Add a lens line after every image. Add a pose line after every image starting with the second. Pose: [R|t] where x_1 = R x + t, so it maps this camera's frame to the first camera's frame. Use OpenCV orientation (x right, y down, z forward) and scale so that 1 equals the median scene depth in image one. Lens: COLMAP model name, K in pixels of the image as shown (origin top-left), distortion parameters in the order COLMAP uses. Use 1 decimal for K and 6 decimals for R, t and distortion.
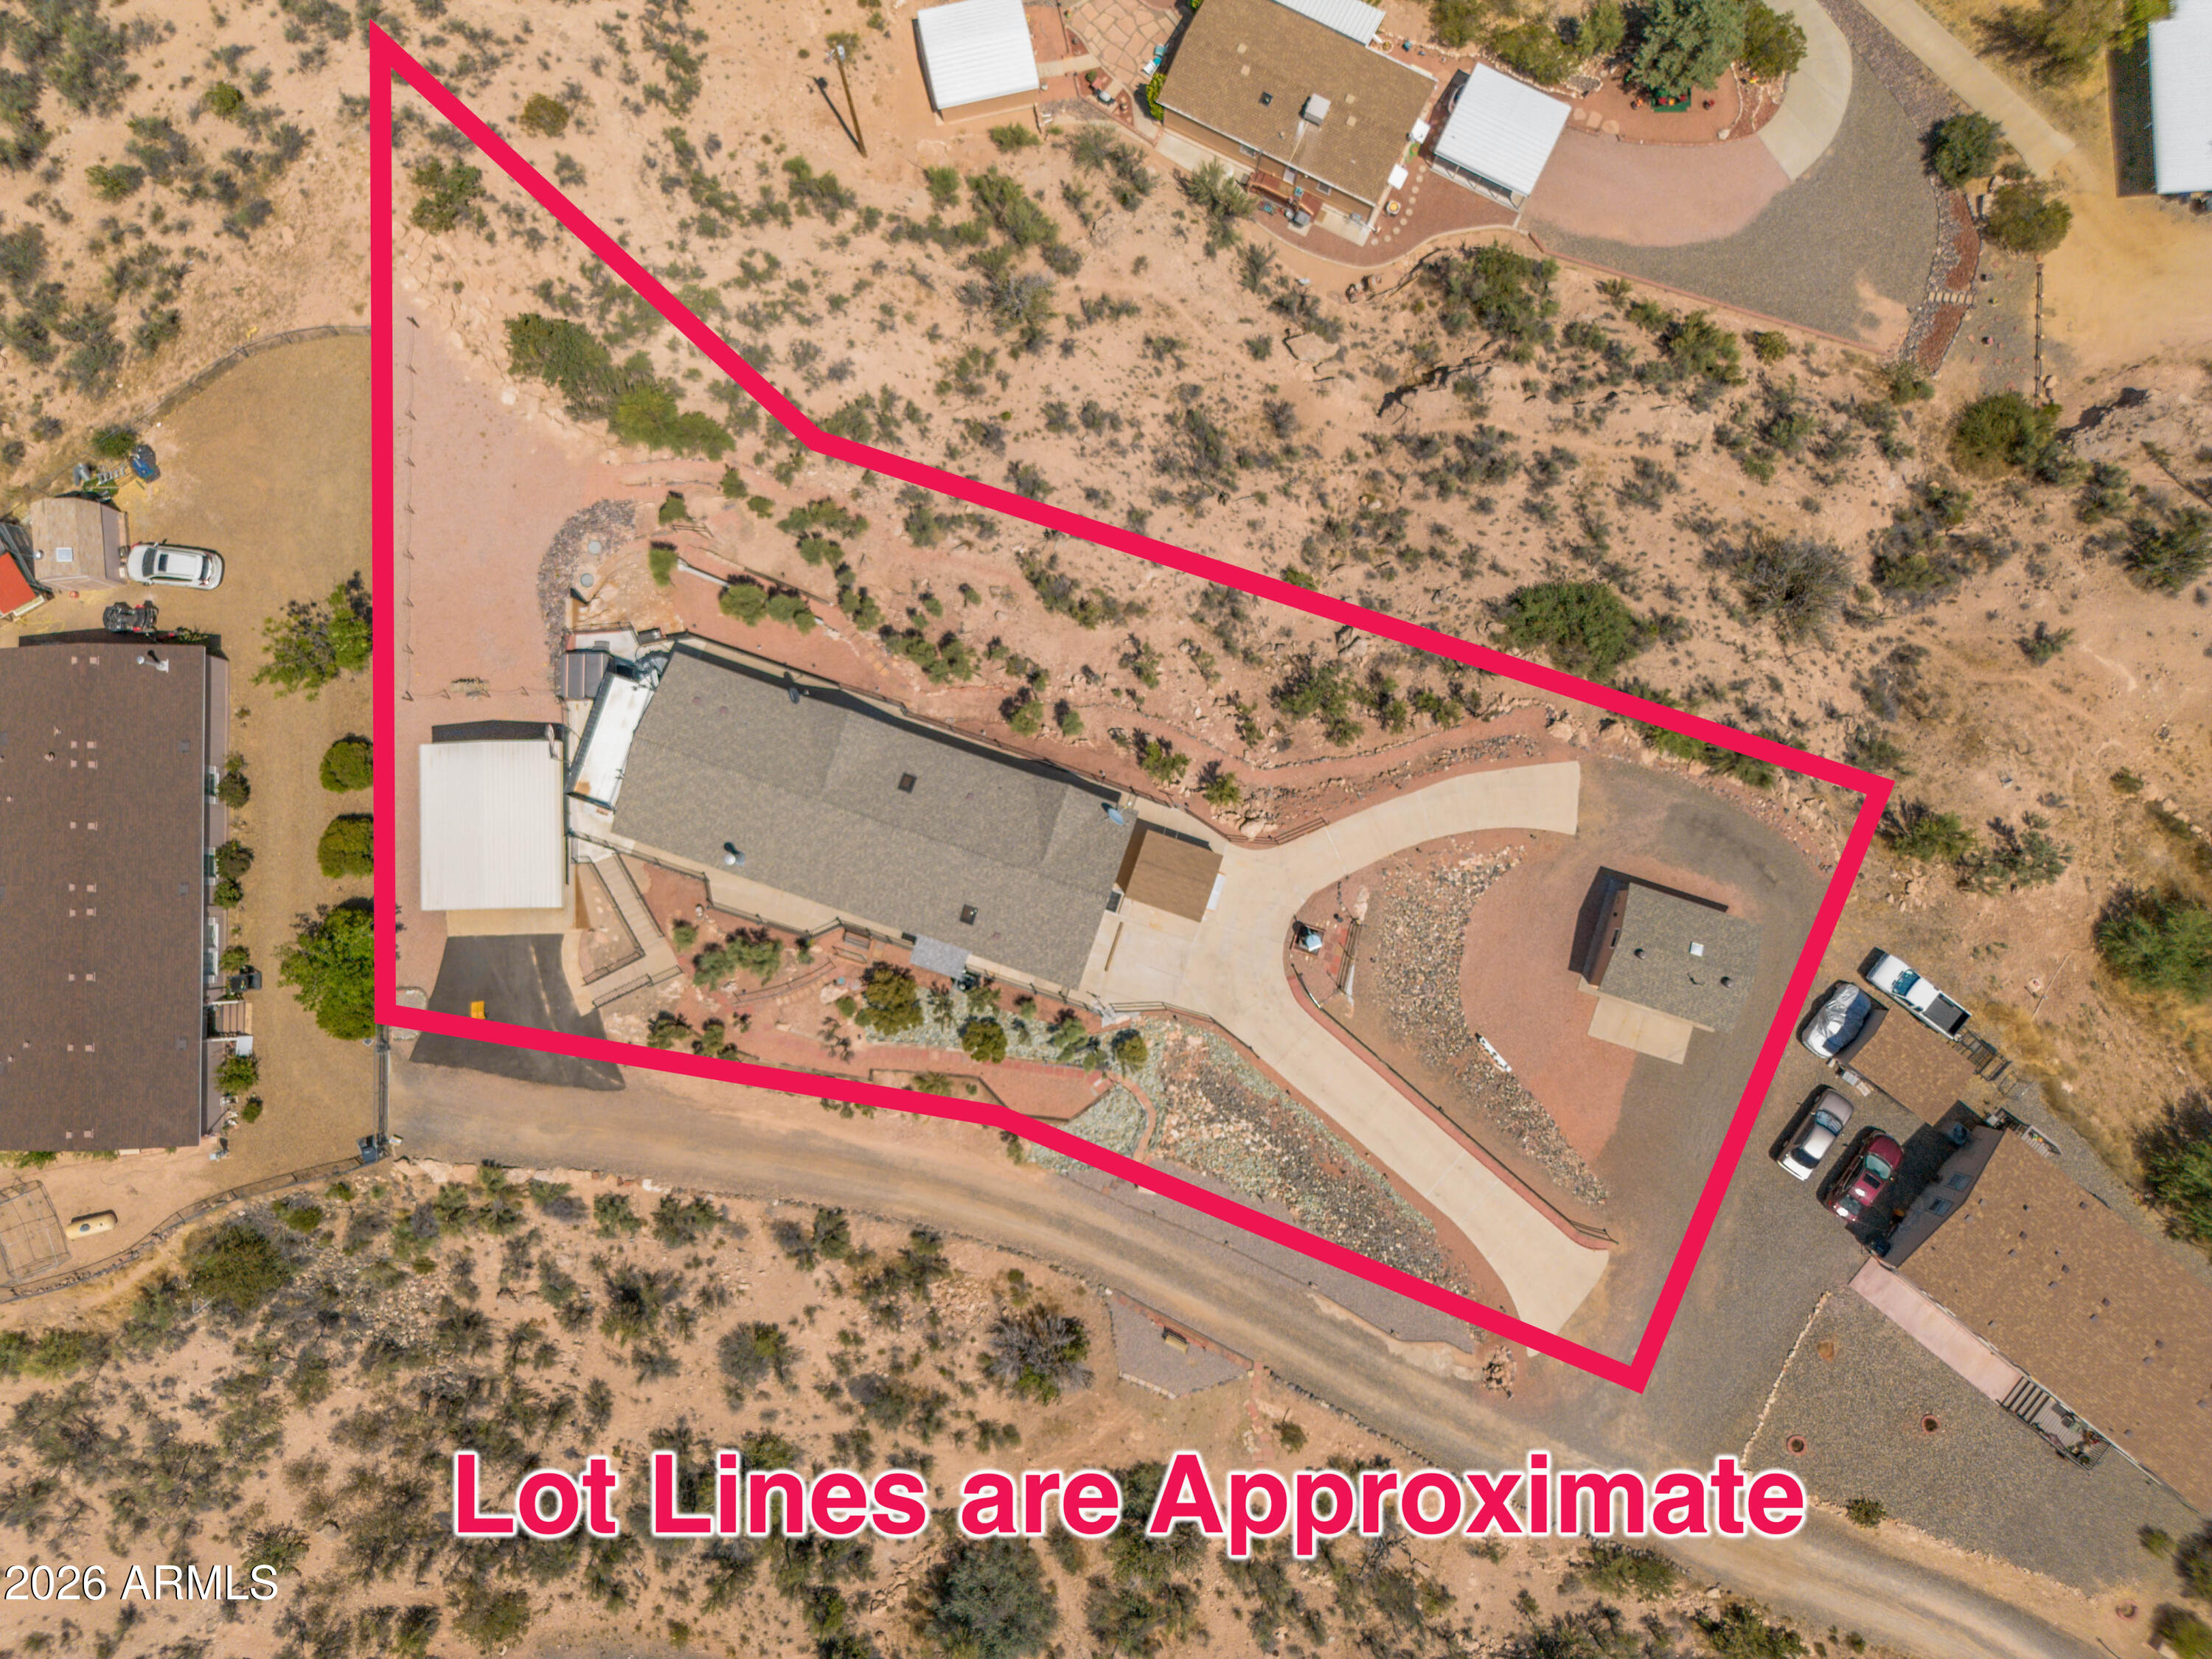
lens RADIAL K [[1525.5, 0, 1112.3], [0, 1525.5, 791.2], [0, 0, 1]] dist [0.037987, -0.000425]
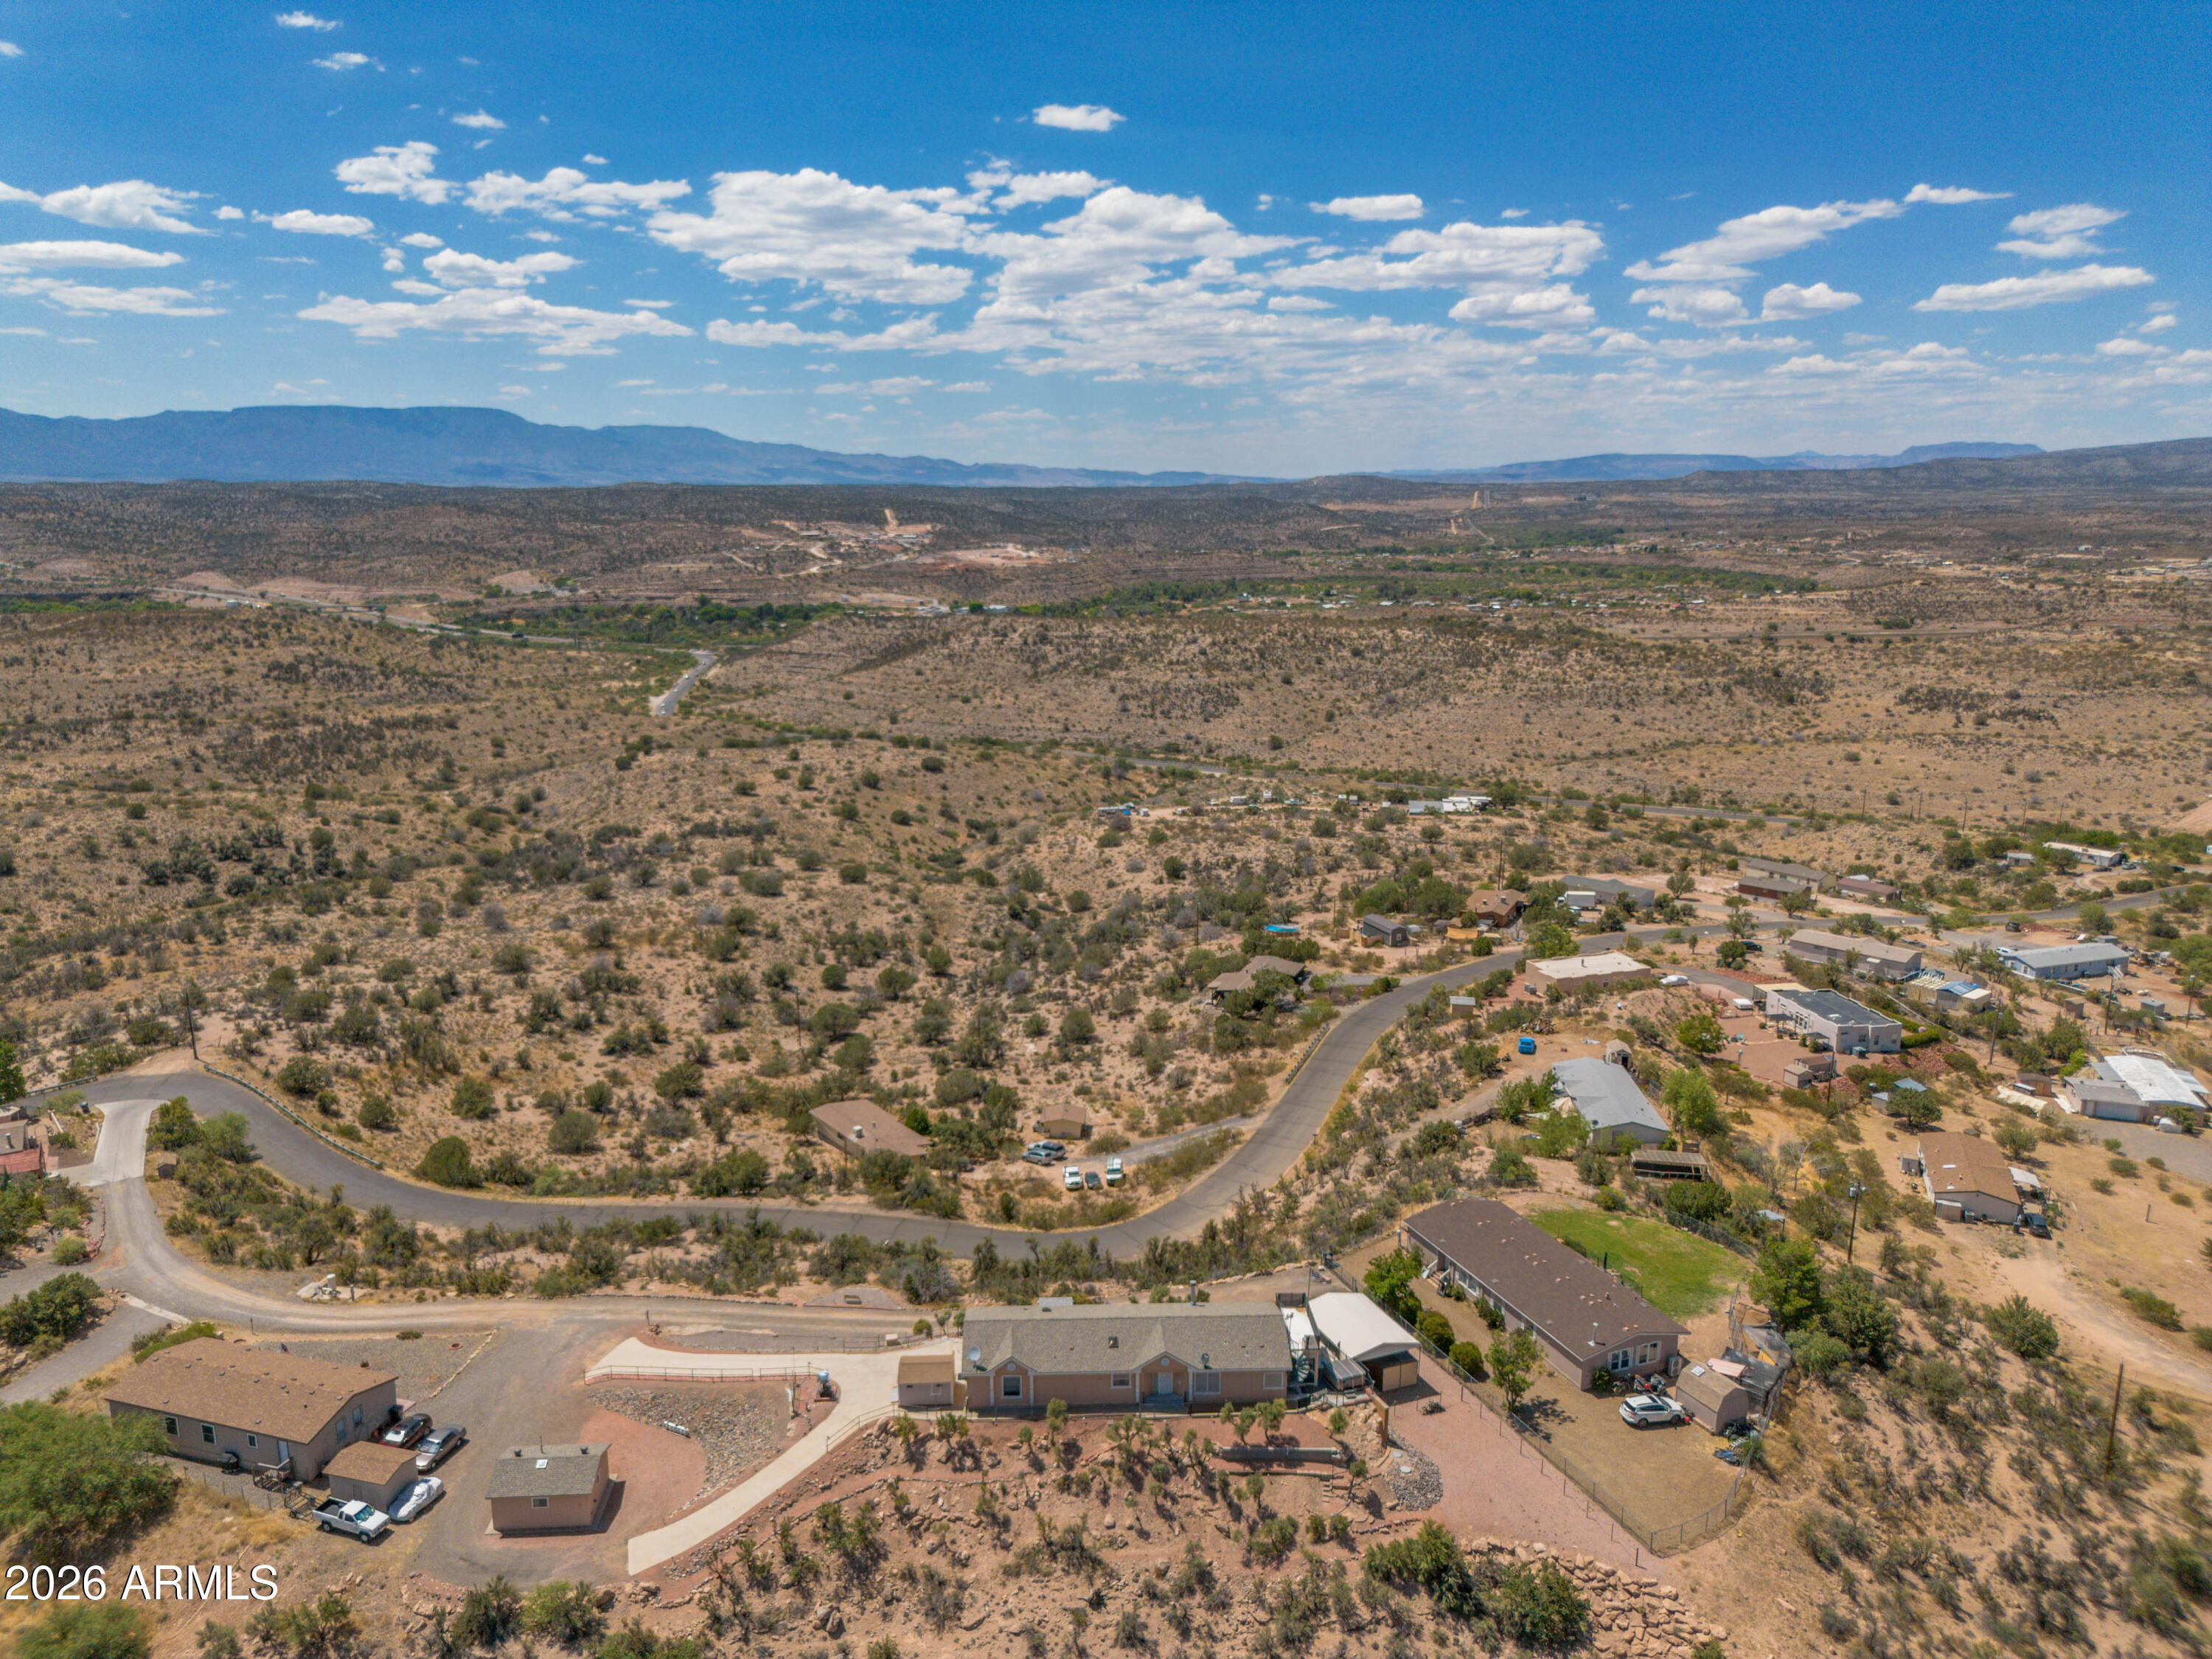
lens RADIAL K [[1571.2, 0, 1106.0], [0, 1571.2, 829.5], [0, 0, 1]] dist [0.037683, -0.020248]
pose [[-0.933958, 0.080935, -0.348098, 0.338917], [-0.357079, -0.171104, 0.918269, -1.211703], [0.014759, 0.981923, 0.188704, 0.175734]]
